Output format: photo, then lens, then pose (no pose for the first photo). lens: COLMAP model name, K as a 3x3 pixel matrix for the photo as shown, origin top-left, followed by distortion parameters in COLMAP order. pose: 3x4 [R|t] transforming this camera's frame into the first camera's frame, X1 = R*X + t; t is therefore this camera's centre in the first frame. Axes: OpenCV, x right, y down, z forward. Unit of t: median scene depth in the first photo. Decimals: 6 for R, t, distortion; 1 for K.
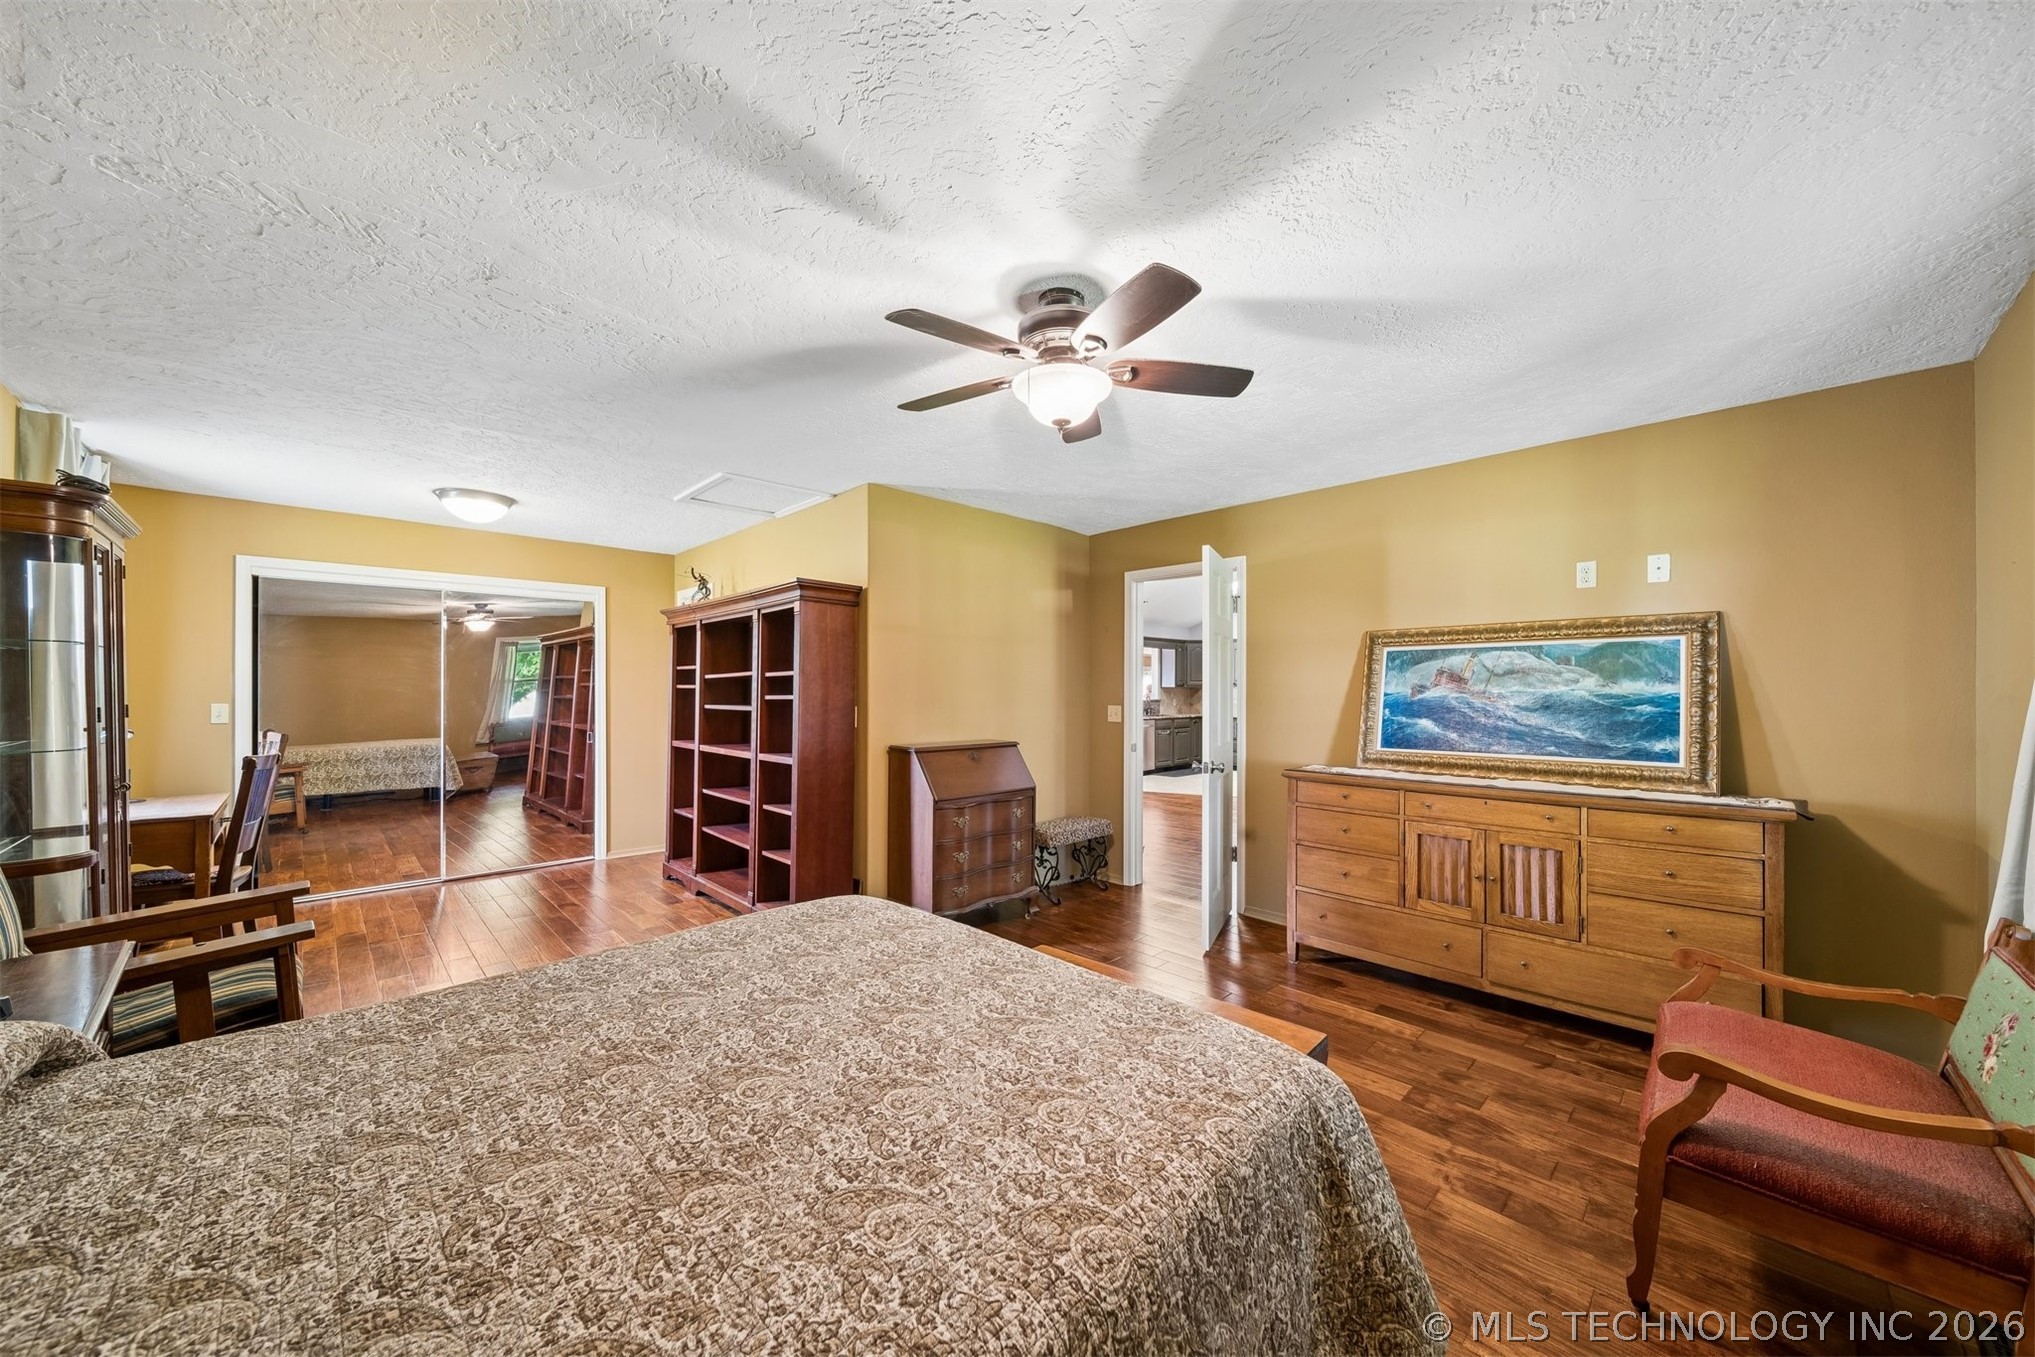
lens RADIAL K [[714.5, 0, 1016.6], [0, 714.5, 682.9], [0, 0, 1]] dist [0.000810, 0.000211]
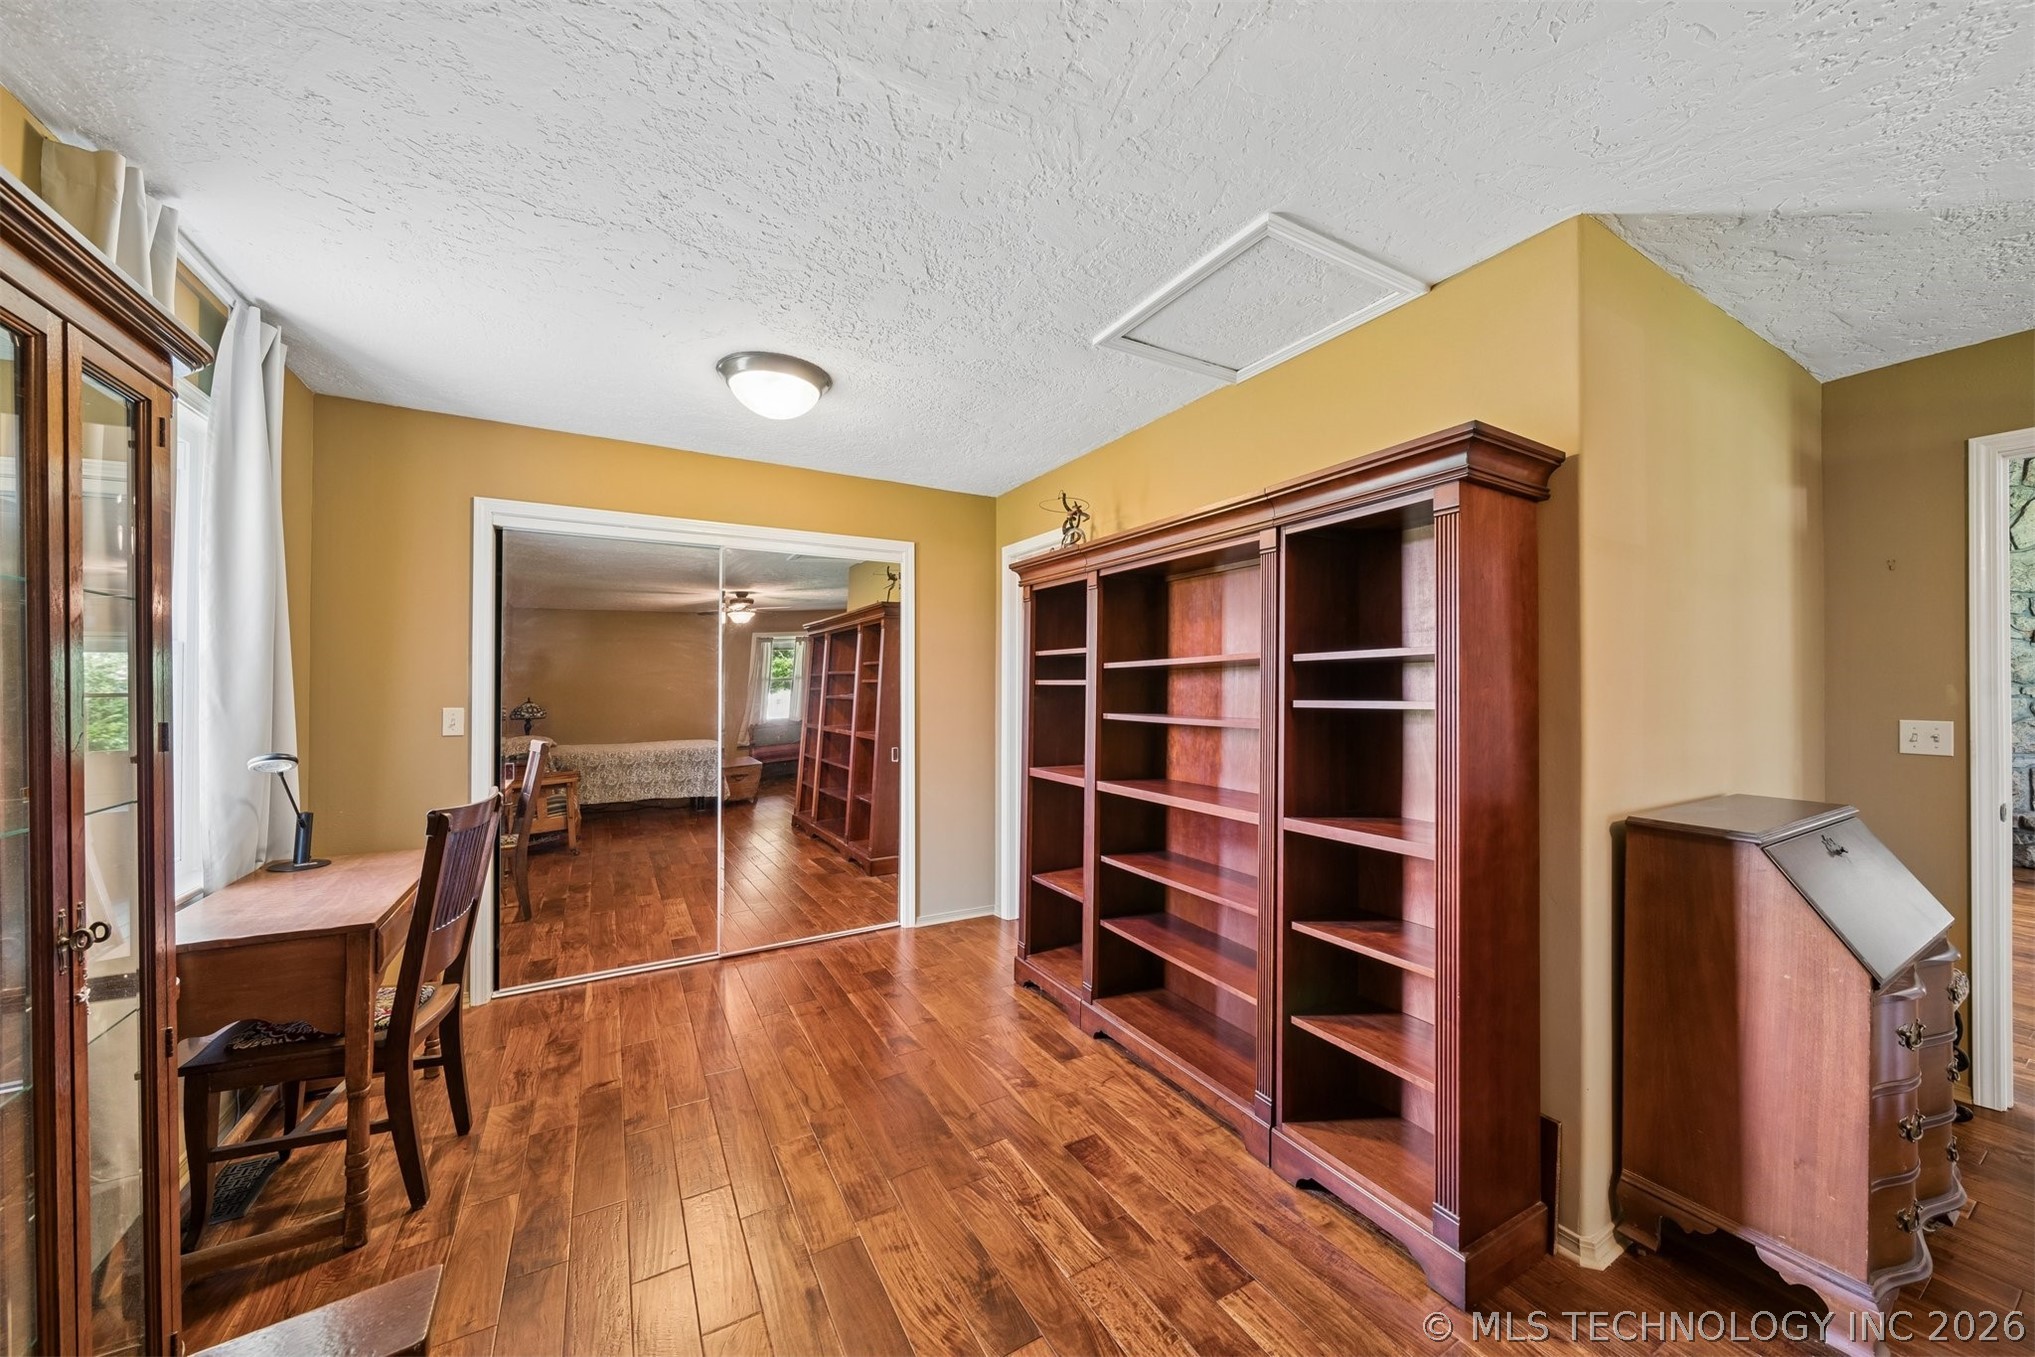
lens RADIAL K [[714.5, 0, 1020.2], [0, 714.5, 670.5], [0, 0, 1]] dist [0.000810, 0.000211]
pose [[0.967900, -0.006209, -0.251260, -0.336655], [0.002960, 0.999907, -0.013306, 0.002766], [0.251319, 0.012135, 0.967828, 0.387968]]
